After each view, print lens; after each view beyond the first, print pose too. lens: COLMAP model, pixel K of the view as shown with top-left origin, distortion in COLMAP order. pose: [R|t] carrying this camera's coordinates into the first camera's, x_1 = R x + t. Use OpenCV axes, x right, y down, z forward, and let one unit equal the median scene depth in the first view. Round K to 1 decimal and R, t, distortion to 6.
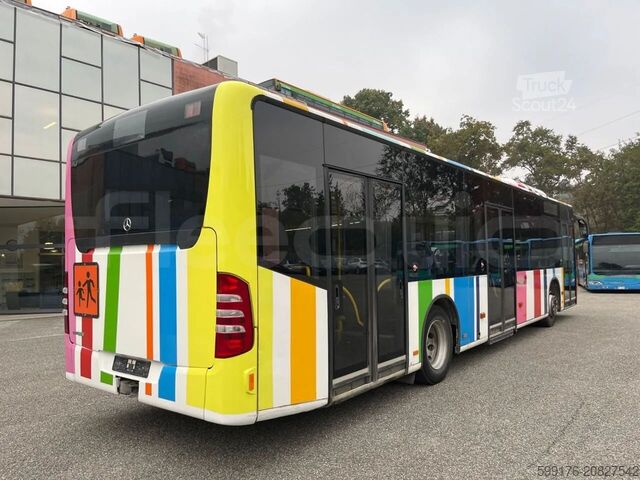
lens RADIAL K [[491.8, 0, 320.0], [0, 491.8, 240.0], [0, 0, 1]] dist [0.009525, -0.008366]
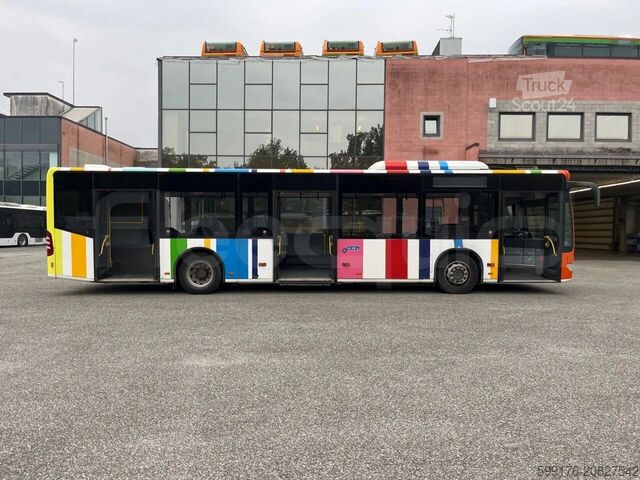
lens RADIAL K [[500.2, 0, 320.0], [0, 500.2, 240.0], [0, 0, 1]] dist [0.036875, -0.009629]
pose [[0.624826, 0.051125, -0.779088, 2.159406], [0.016498, 0.996766, 0.078641, -0.060414], [0.780590, -0.061991, 0.621962, 0.208794]]
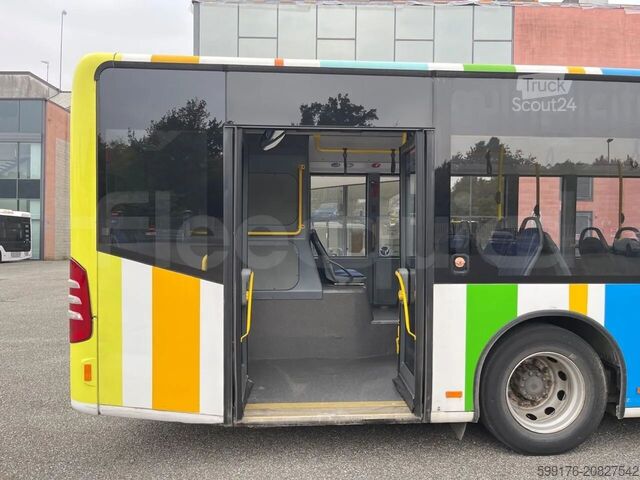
lens RADIAL K [[490.2, 0, 321.7], [0, 490.2, 240.1], [0, 0, 1]] dist [0.030148, -0.041675]
pose [[0.665399, 0.036529, -0.745594, 0.541988], [0.013257, 0.998066, 0.060729, -0.012880], [0.746370, -0.050293, 0.663628, 0.447648]]
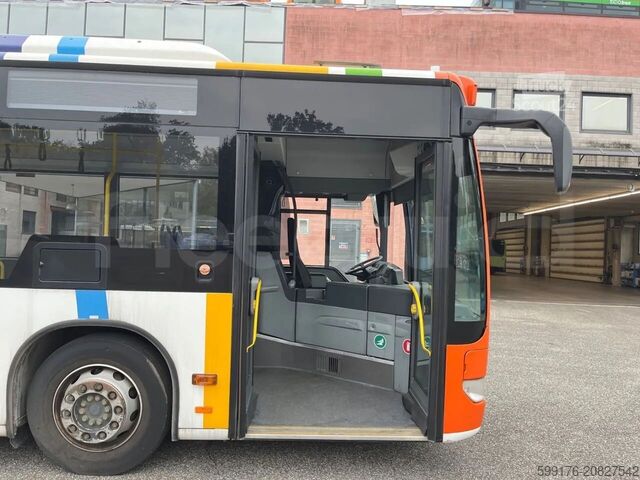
lens RADIAL K [[500.2, 0, 320.0], [0, 500.2, 240.0], [0, 0, 1]] dist [0.036875, -0.009629]
pose [[0.635069, 0.037418, -0.771549, 1.567068], [-0.009981, 0.999140, 0.040240, 0.018343], [0.772391, -0.017854, 0.634897, 1.698746]]
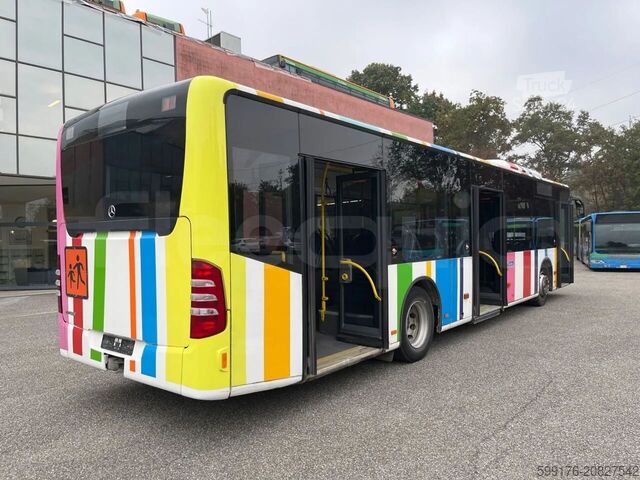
lens RADIAL K [[490.2, 0, 321.7], [0, 490.2, 240.1], [0, 0, 1]] dist [0.030148, -0.041675]
pose [[0.999855, 0.003640, -0.016652, 0.056596], [-0.002811, 0.998767, 0.049566, -0.017919], [0.016812, -0.049512, 0.998632, -0.035853]]
